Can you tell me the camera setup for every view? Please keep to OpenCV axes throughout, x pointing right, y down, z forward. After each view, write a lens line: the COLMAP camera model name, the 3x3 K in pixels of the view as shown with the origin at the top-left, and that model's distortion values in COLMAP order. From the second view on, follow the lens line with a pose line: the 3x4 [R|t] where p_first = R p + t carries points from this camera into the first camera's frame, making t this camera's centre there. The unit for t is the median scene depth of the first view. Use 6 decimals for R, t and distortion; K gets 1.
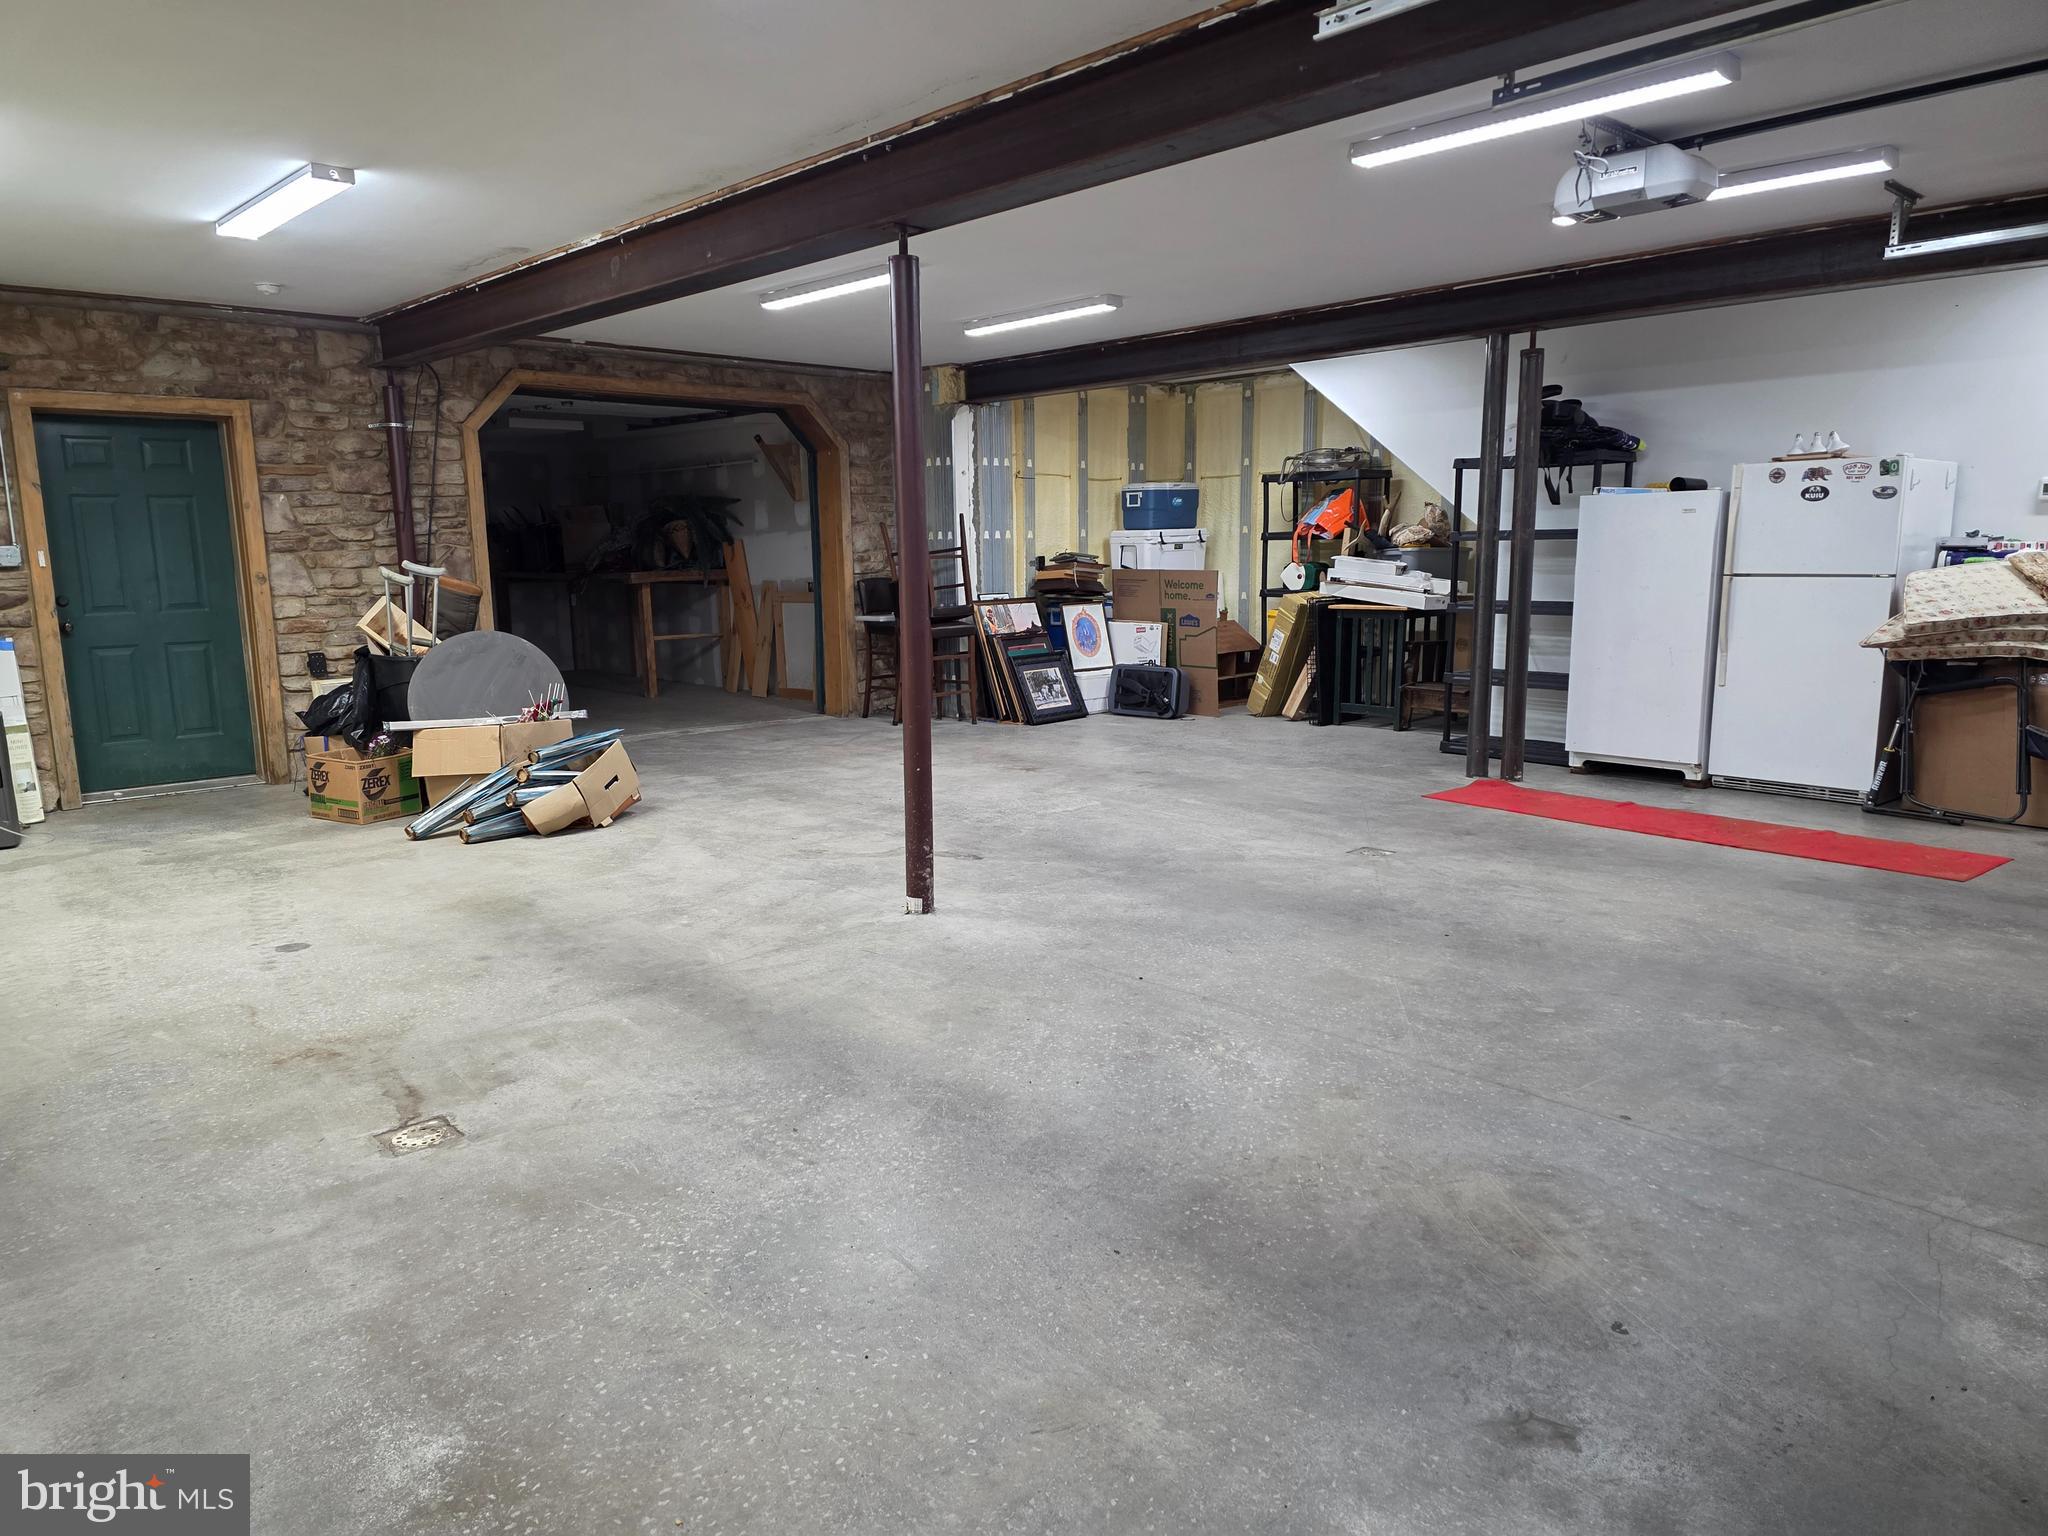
lens RADIAL K [[1363.8, 0, 1017.4], [0, 1363.8, 769.1], [0, 0, 1]] dist [0.077012, -0.072708]
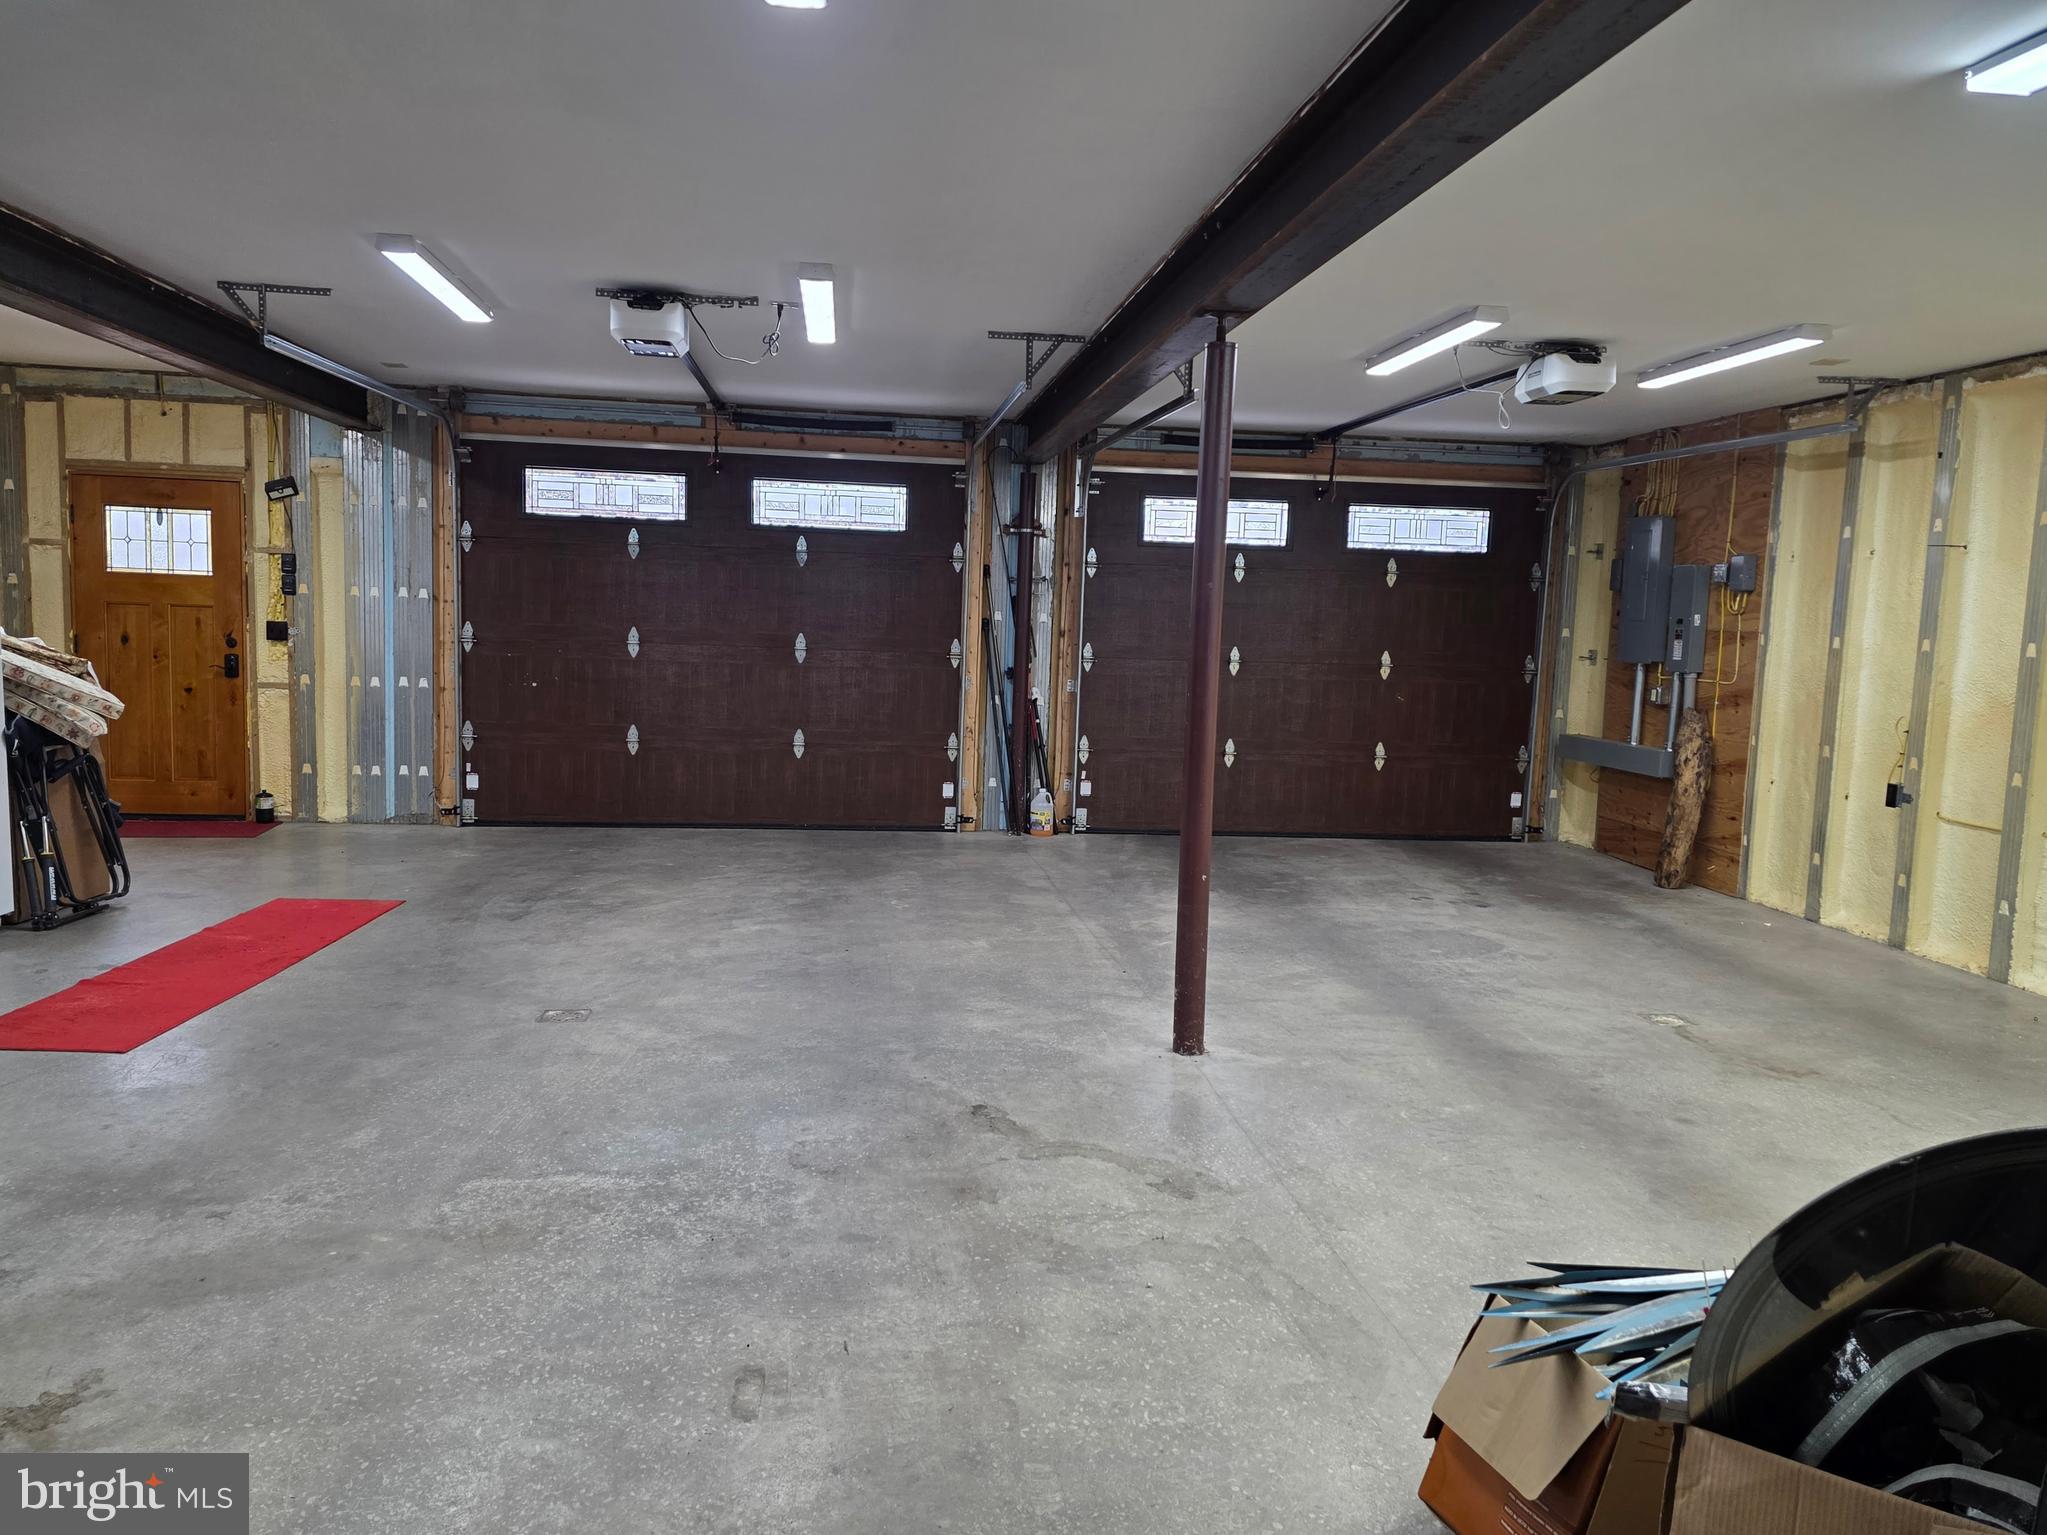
lens RADIAL K [[1456.6, 0, 1043.0], [0, 1456.6, 762.6], [0, 0, 1]] dist [0.036836, -0.012990]
pose [[-0.810158, -0.075815, 0.581289, -0.332073], [0.074761, 0.970142, 0.230729, -0.189971], [-0.581425, 0.230385, -0.780300, 1.092509]]
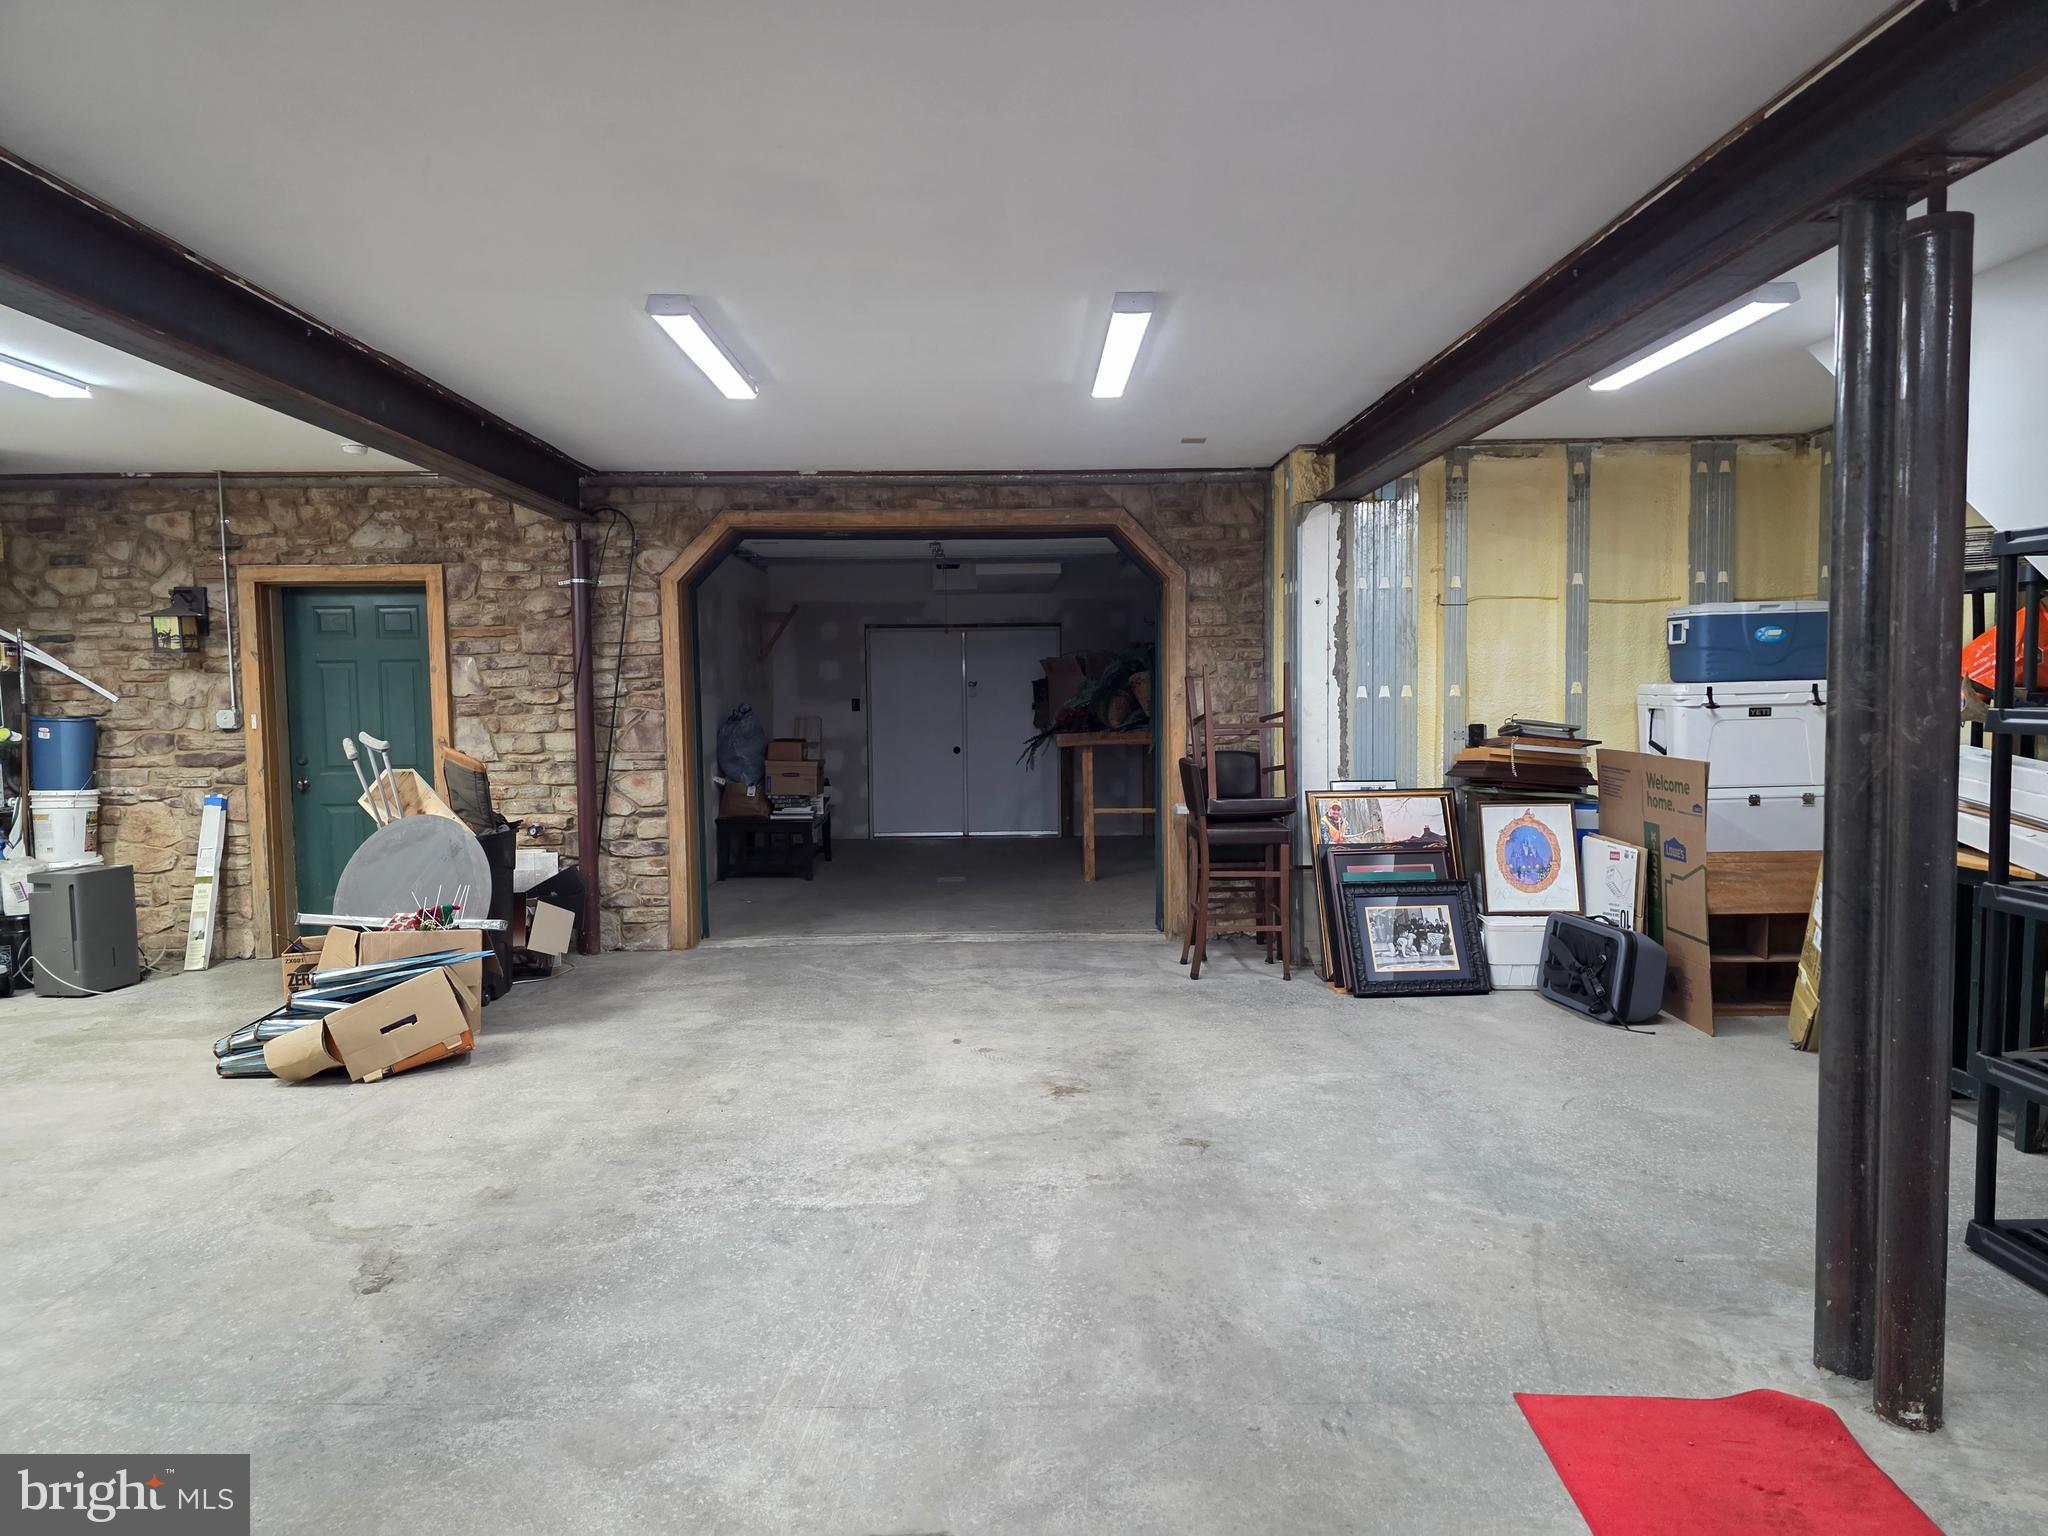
lens RADIAL K [[1363.8, 0, 1032.5], [0, 1363.8, 773.7], [0, 0, 1]] dist [0.077012, -0.072708]
pose [[0.741569, 0.045003, -0.669366, 0.395538], [-0.108711, 0.992622, -0.053702, -0.104291], [0.662010, 0.112591, 0.740990, 0.534351]]
